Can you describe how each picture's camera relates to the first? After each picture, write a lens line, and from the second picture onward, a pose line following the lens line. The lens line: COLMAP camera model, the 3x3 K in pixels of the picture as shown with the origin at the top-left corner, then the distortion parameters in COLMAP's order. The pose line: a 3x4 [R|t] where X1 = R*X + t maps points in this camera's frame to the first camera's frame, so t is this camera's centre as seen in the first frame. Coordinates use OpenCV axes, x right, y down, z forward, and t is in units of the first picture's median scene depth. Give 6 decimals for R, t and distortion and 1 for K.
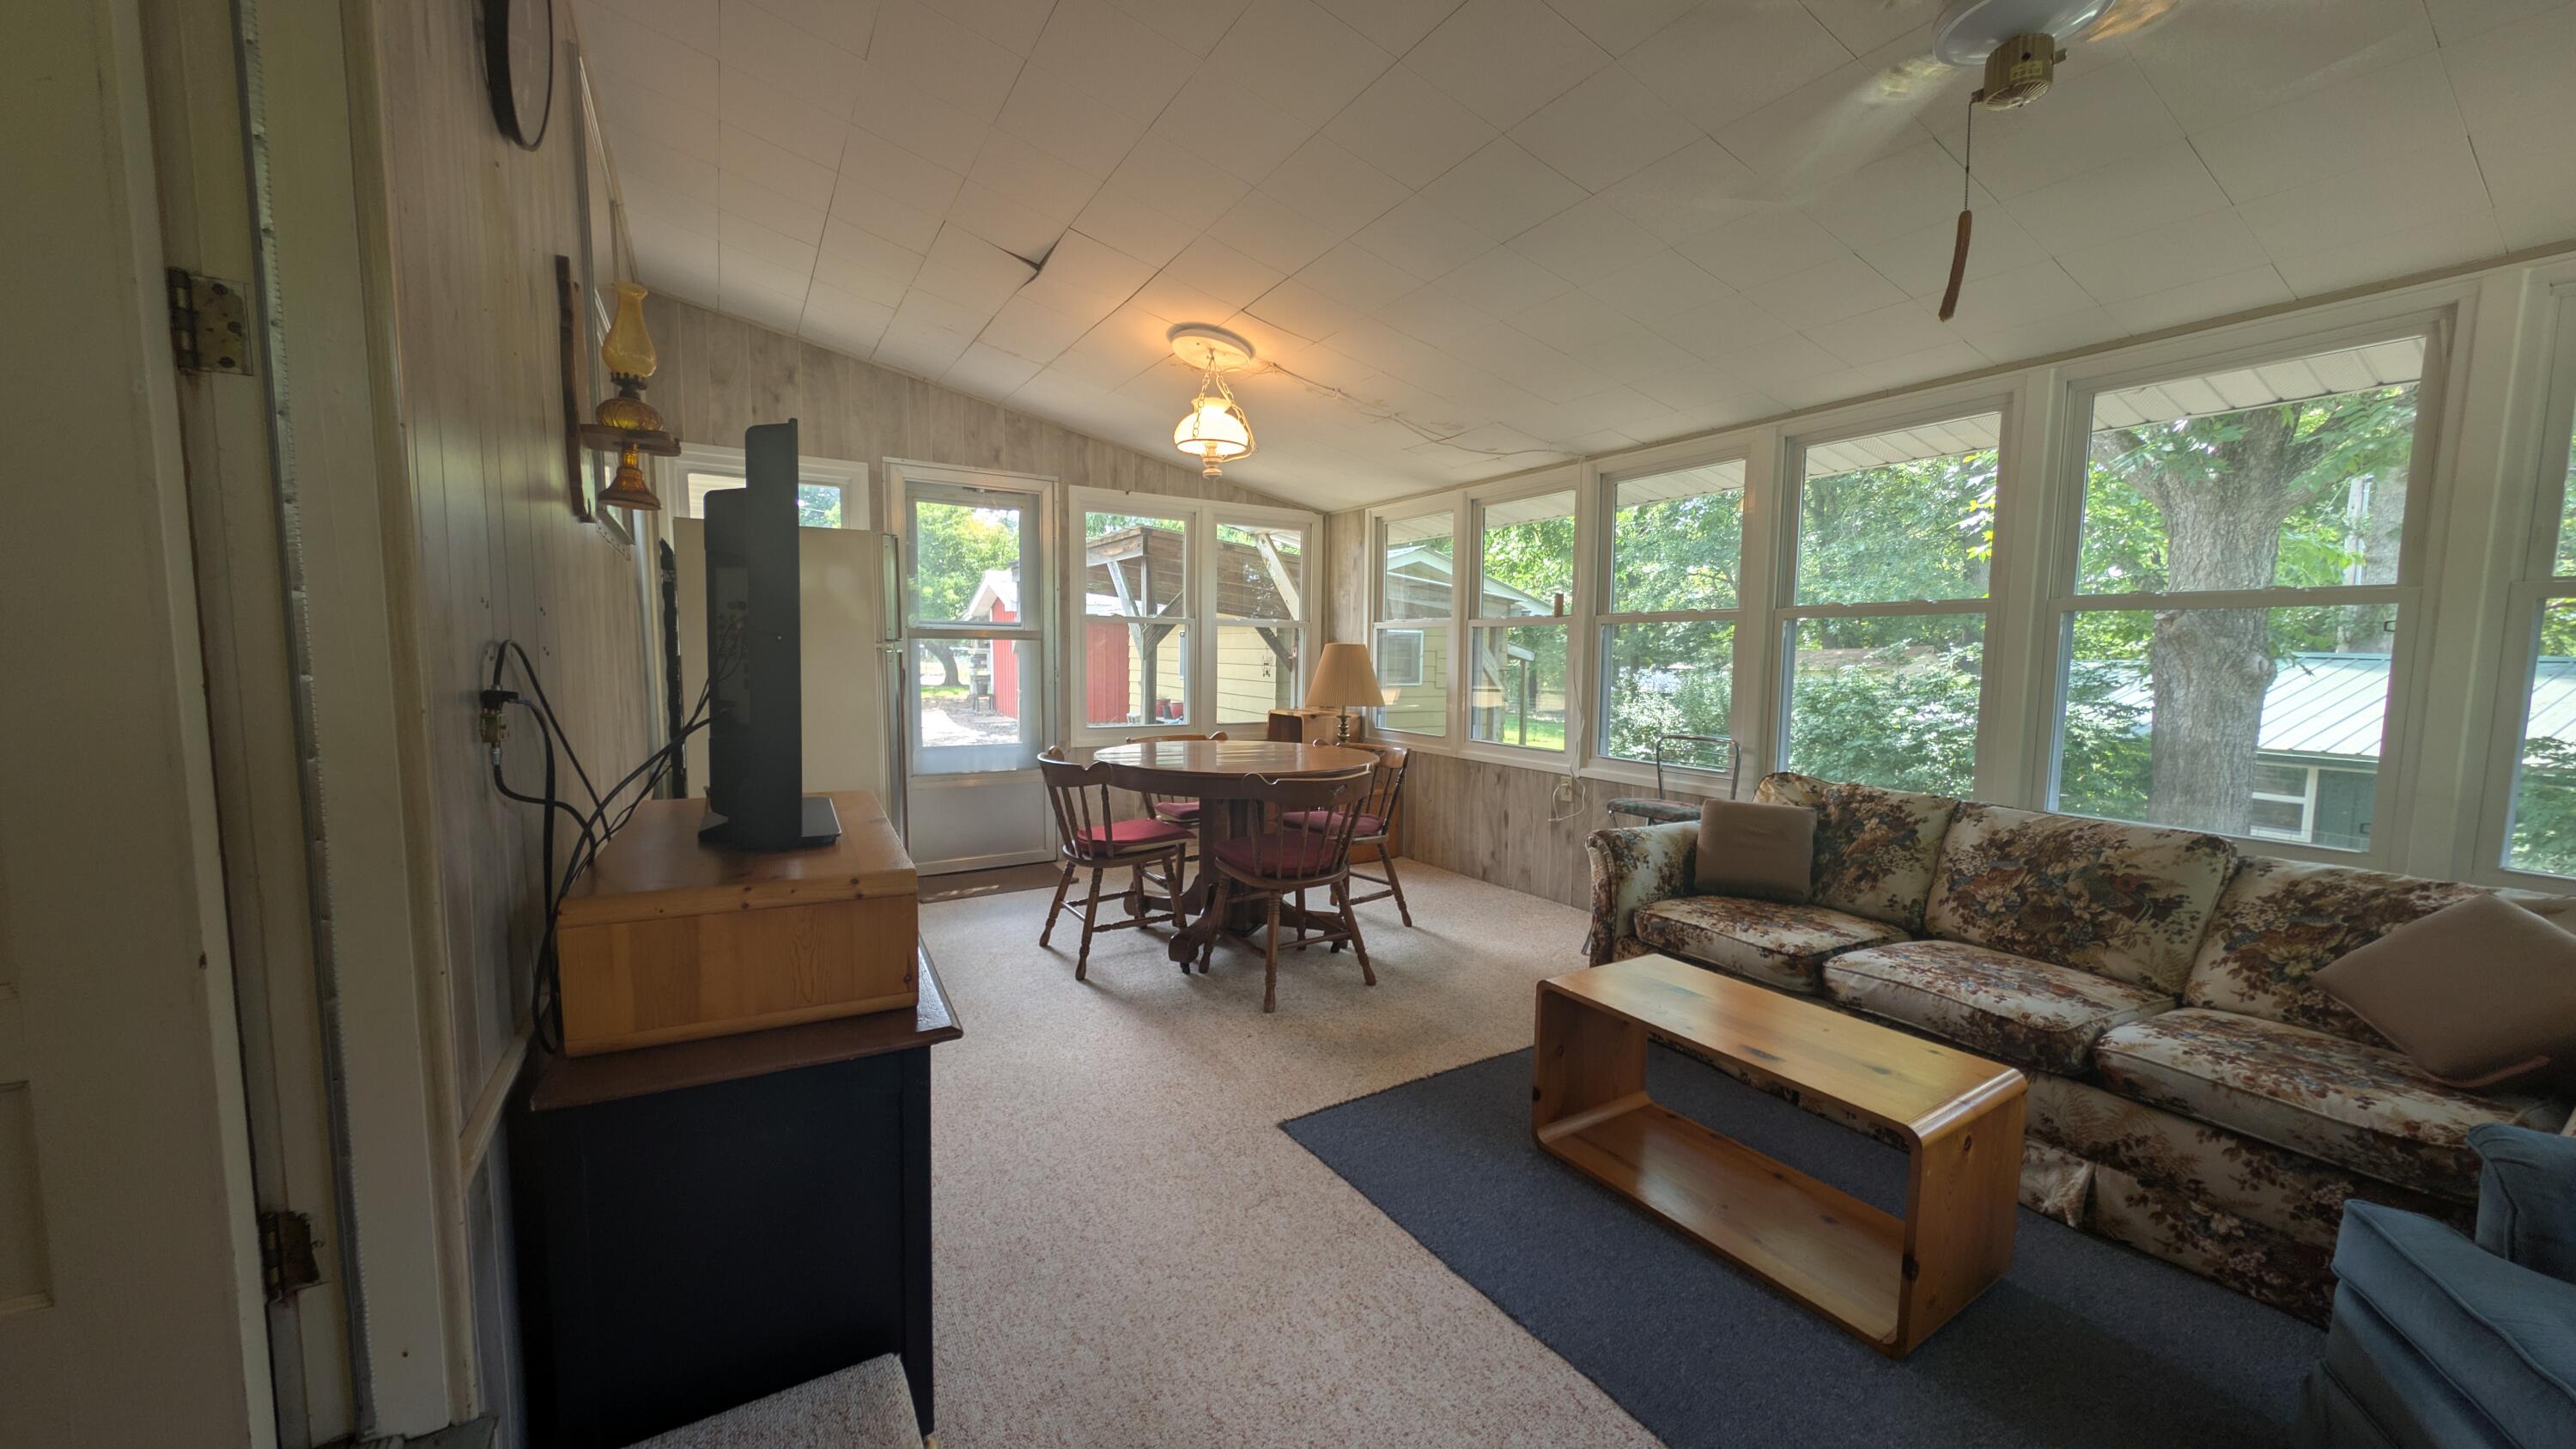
lens RADIAL K [[913.4, 0, 1269.2], [0, 913.4, 735.6], [0, 0, 1]] dist [-0.002967, -0.000315]
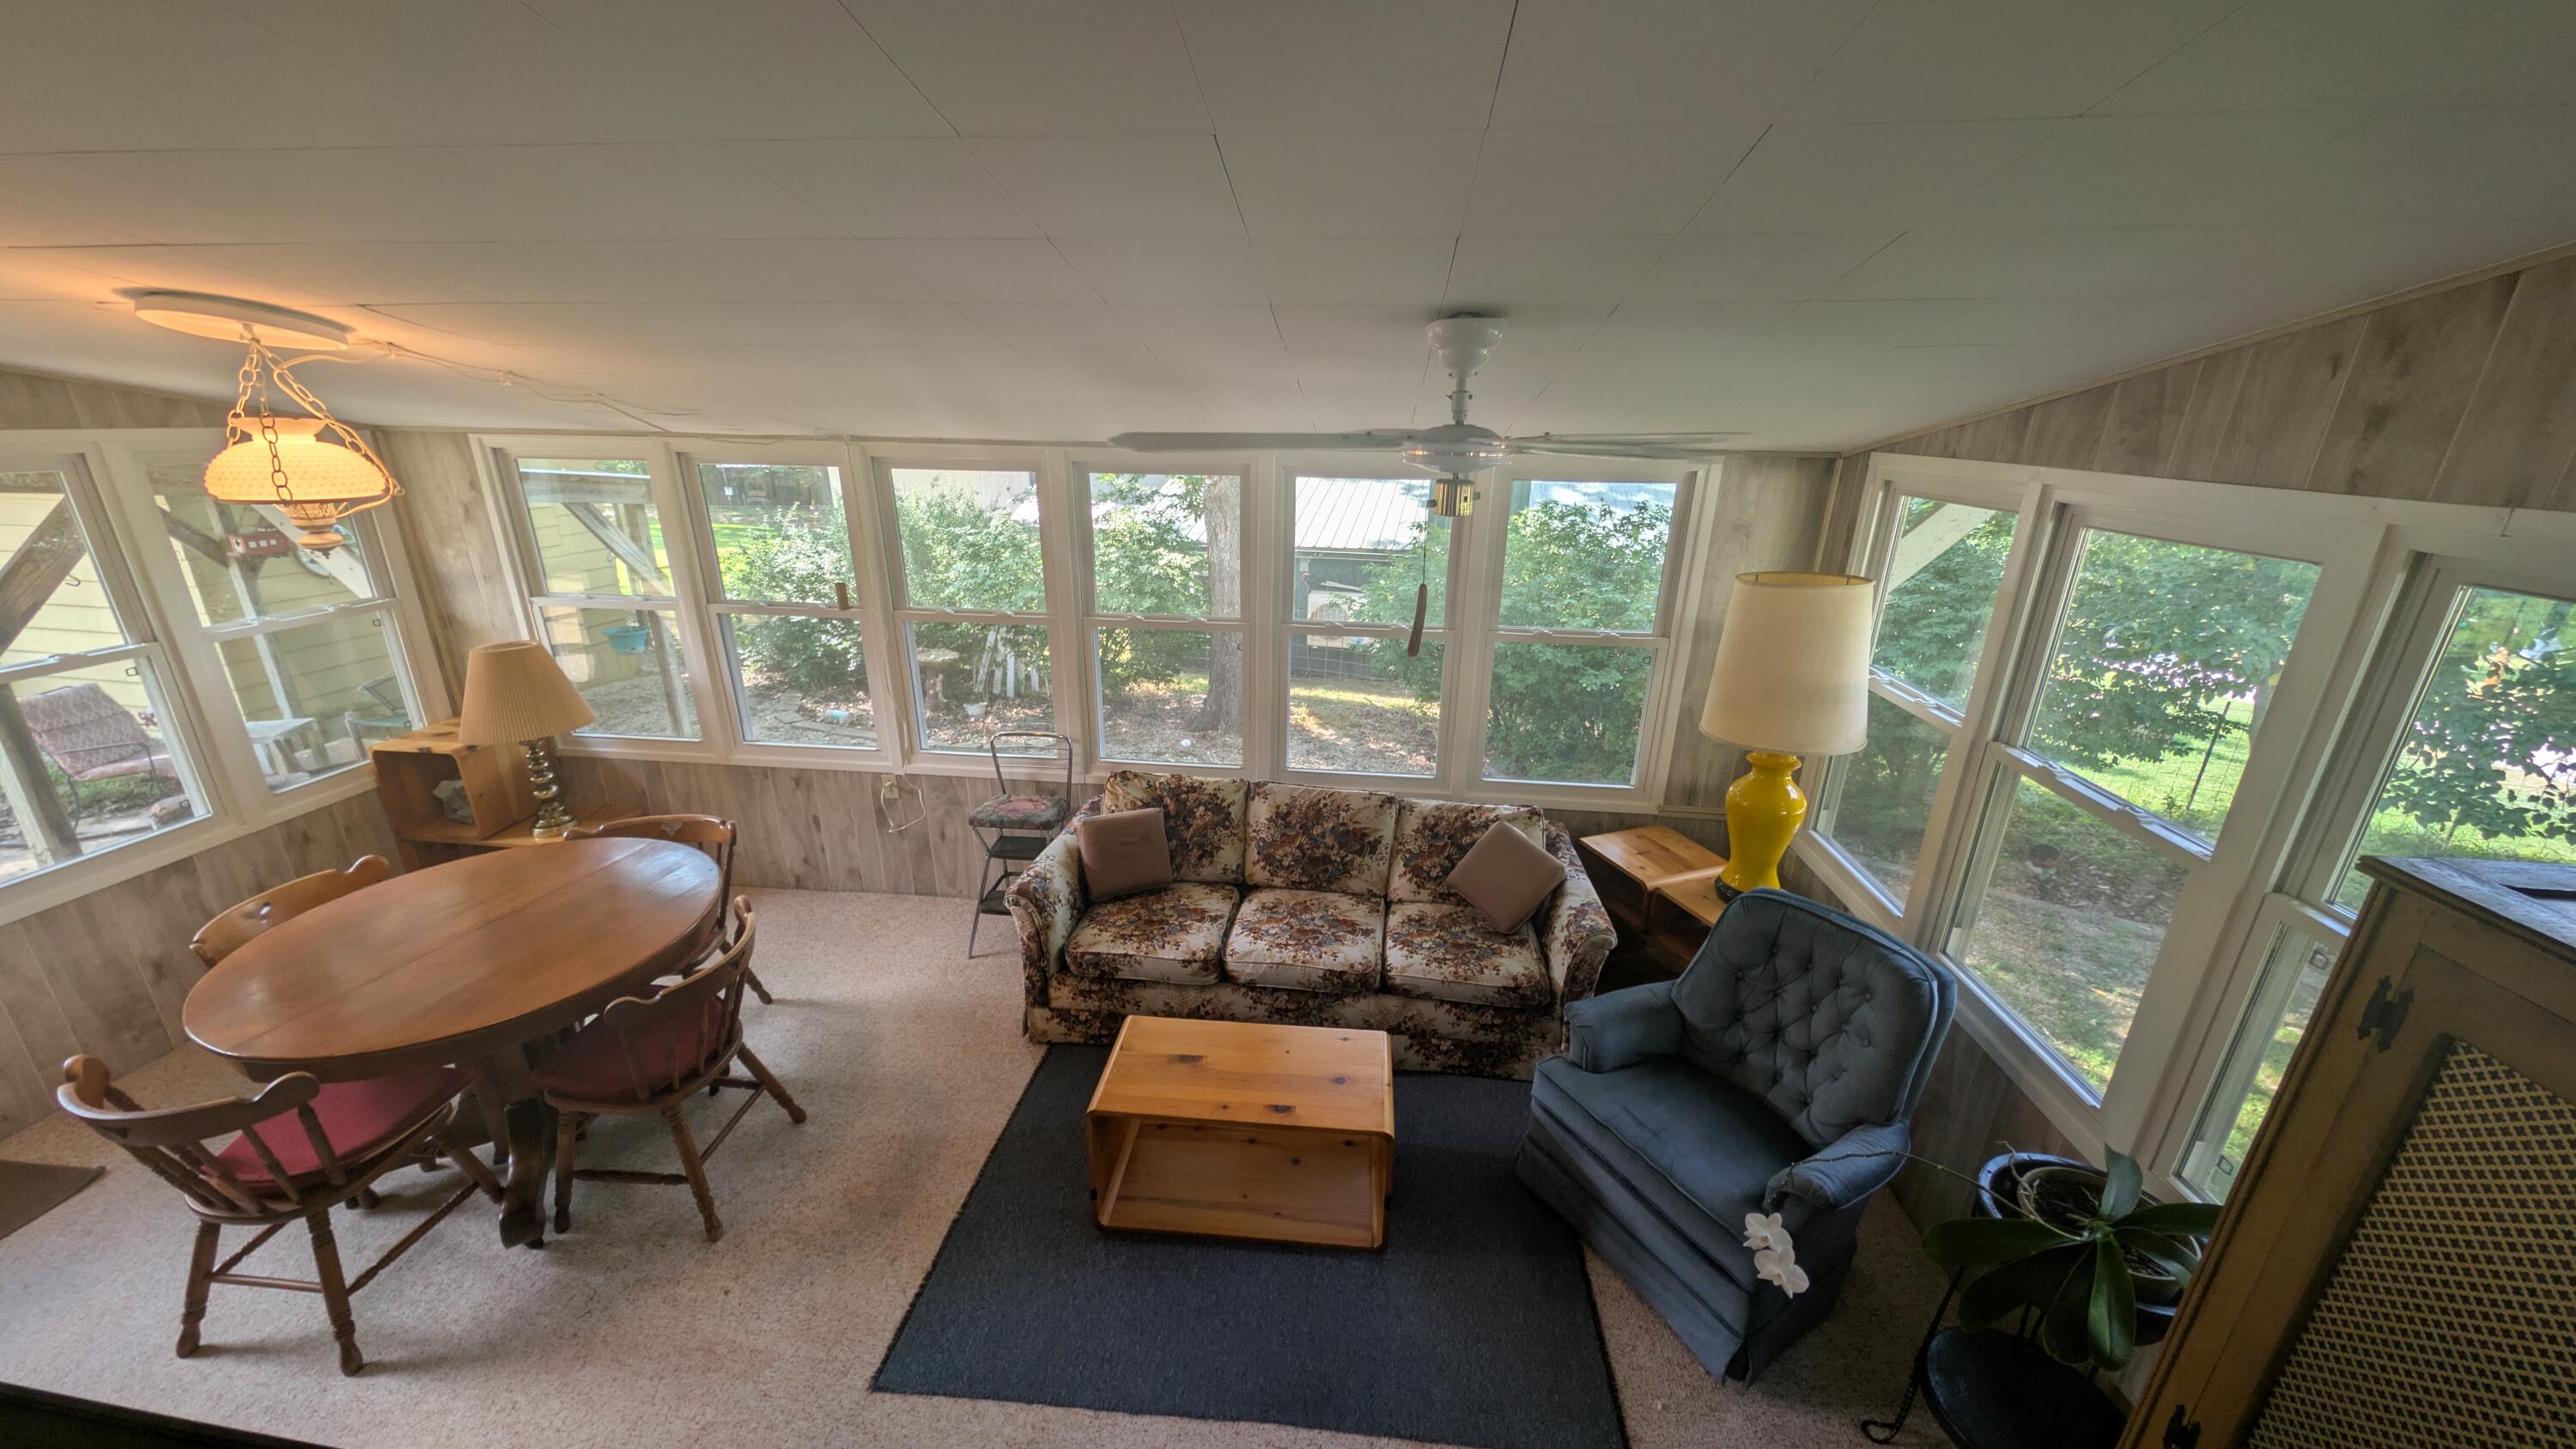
lens RADIAL K [[915.9, 0, 1281.2], [0, 915.9, 732.5], [0, 0, 1]] dist [-0.002895, -0.000039]
pose [[0.592679, -0.270664, 0.758599, -0.223393], [0.068063, 0.955308, 0.287672, -0.376803], [-0.802558, -0.118864, 0.584613, 0.167830]]
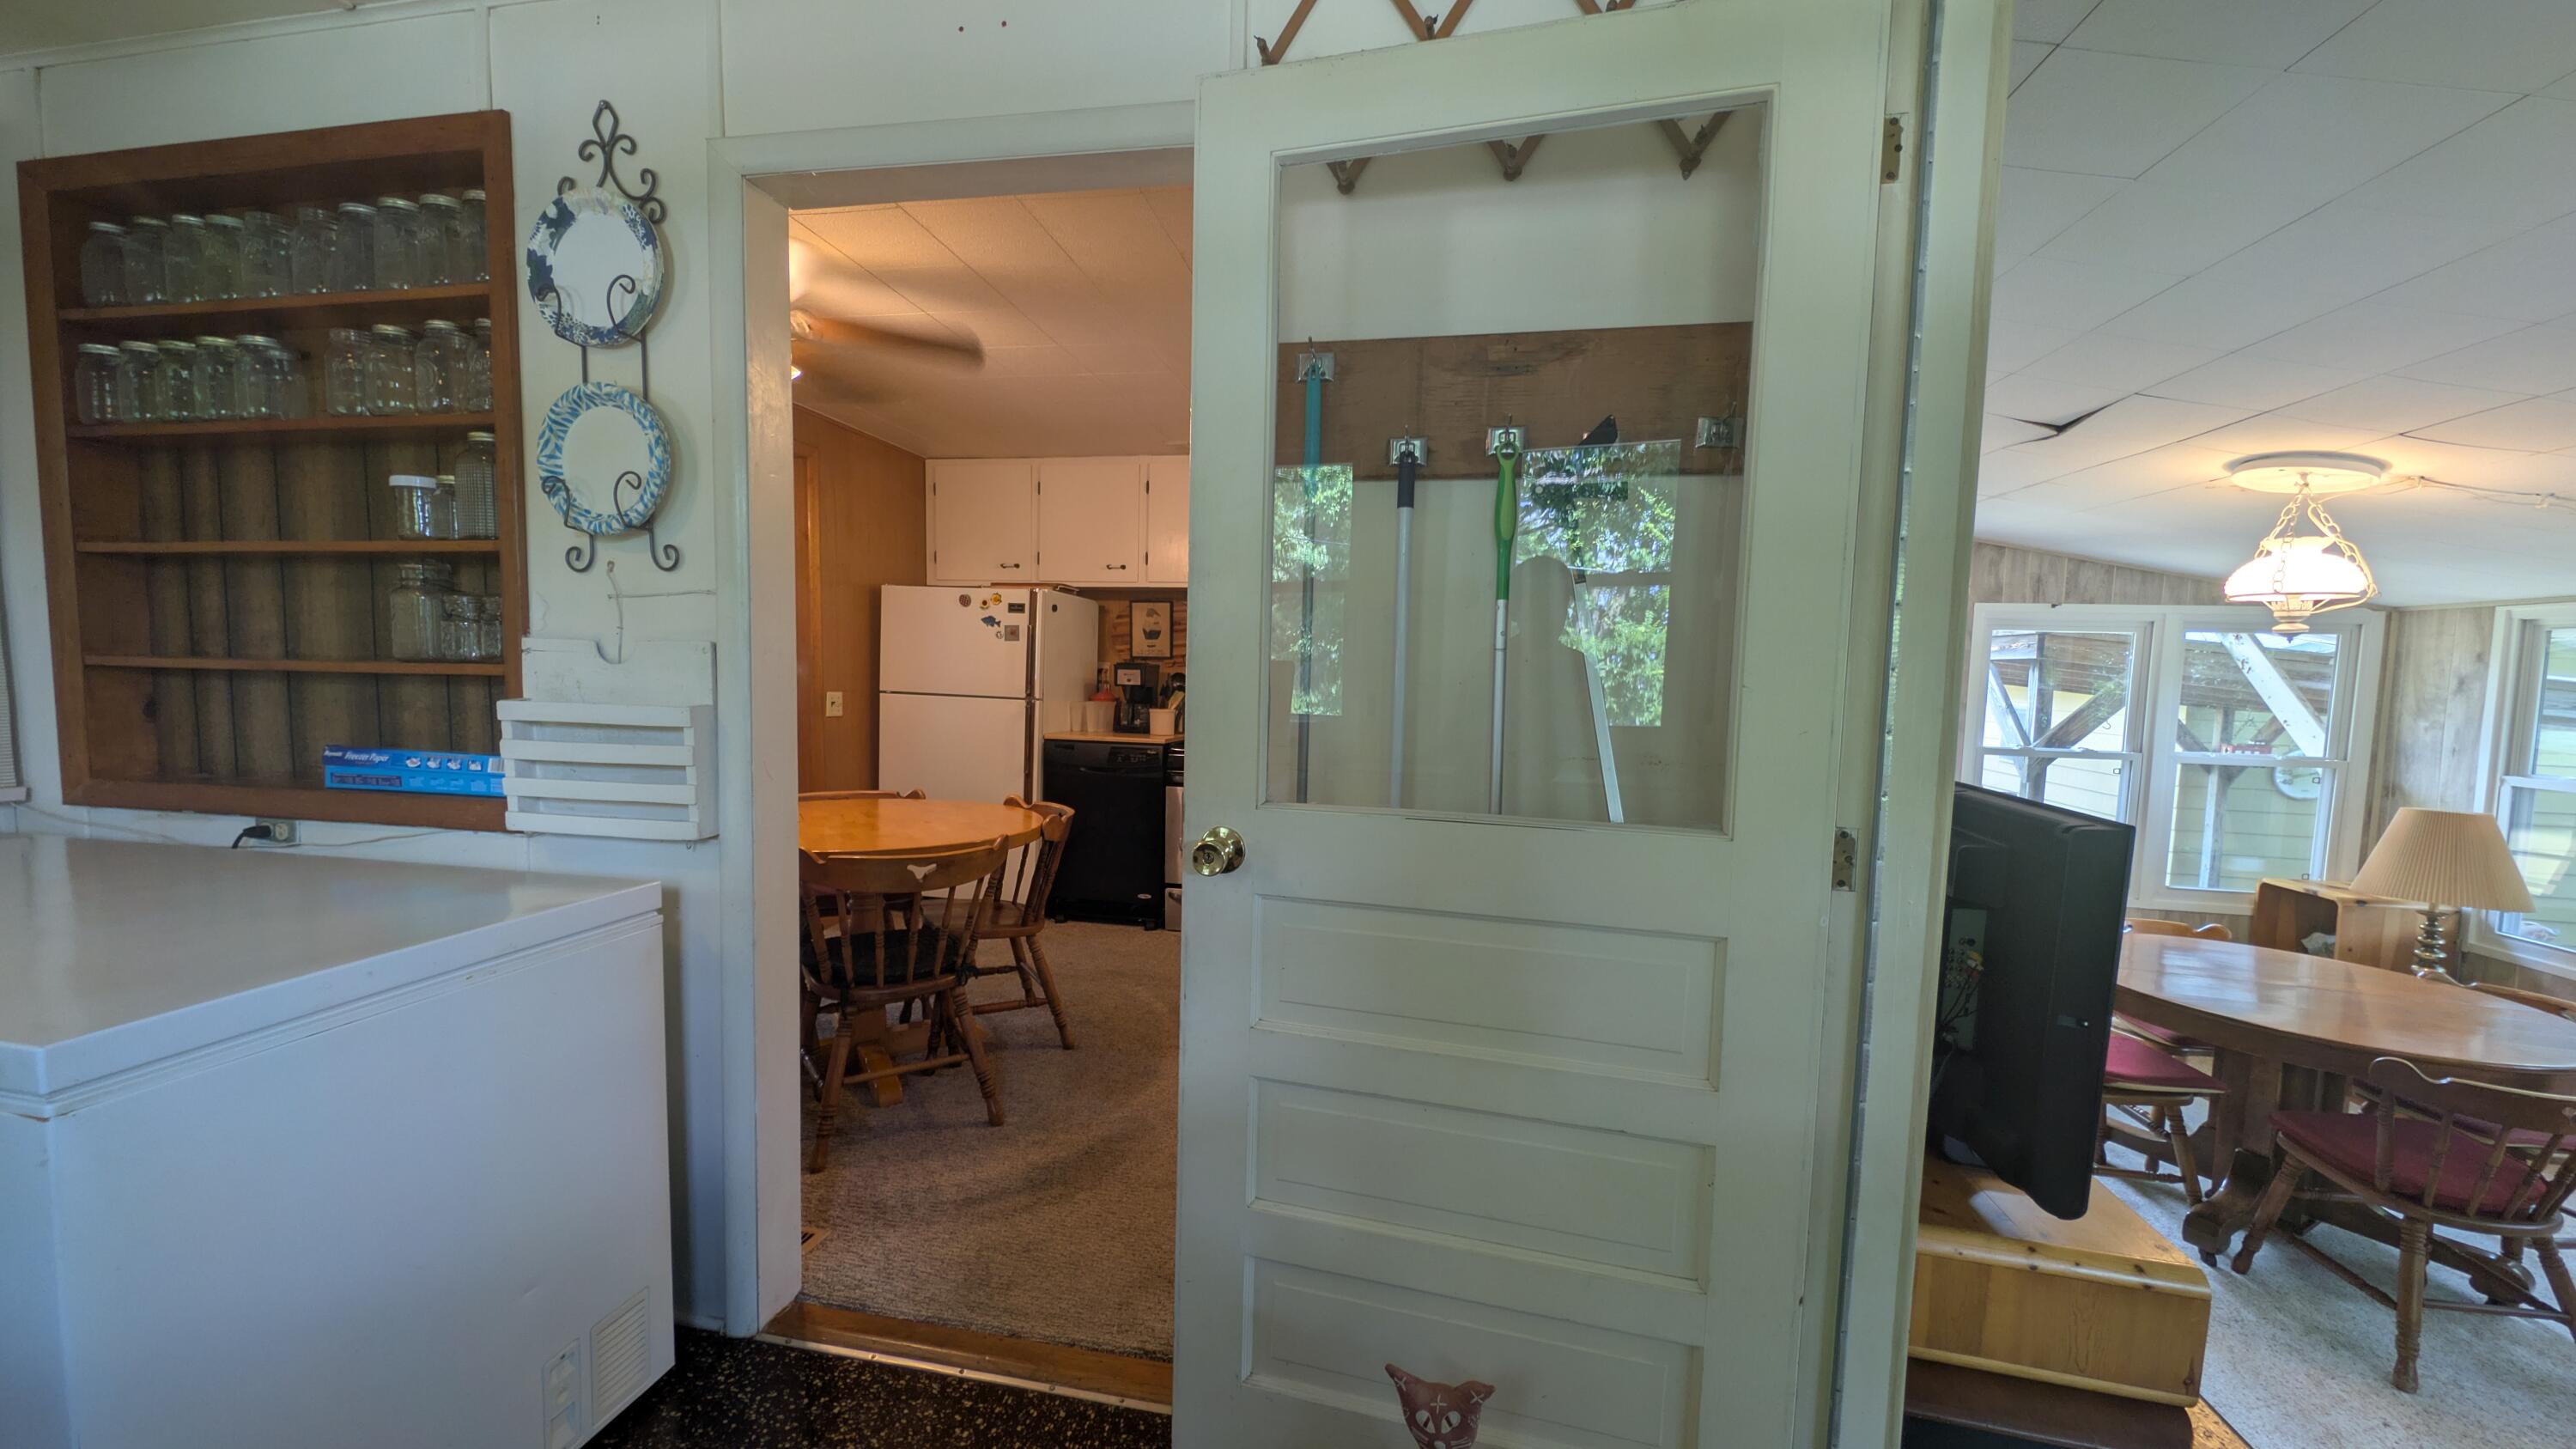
lens RADIAL K [[915.9, 0, 1281.2], [0, 915.9, 732.5], [0, 0, 1]] dist [-0.002895, -0.000039]
pose [[0.753888, 0.050318, -0.655074, -0.249975], [-0.074962, 0.997139, -0.009677, -0.161690], [0.652713, 0.056401, 0.755503, -0.181419]]
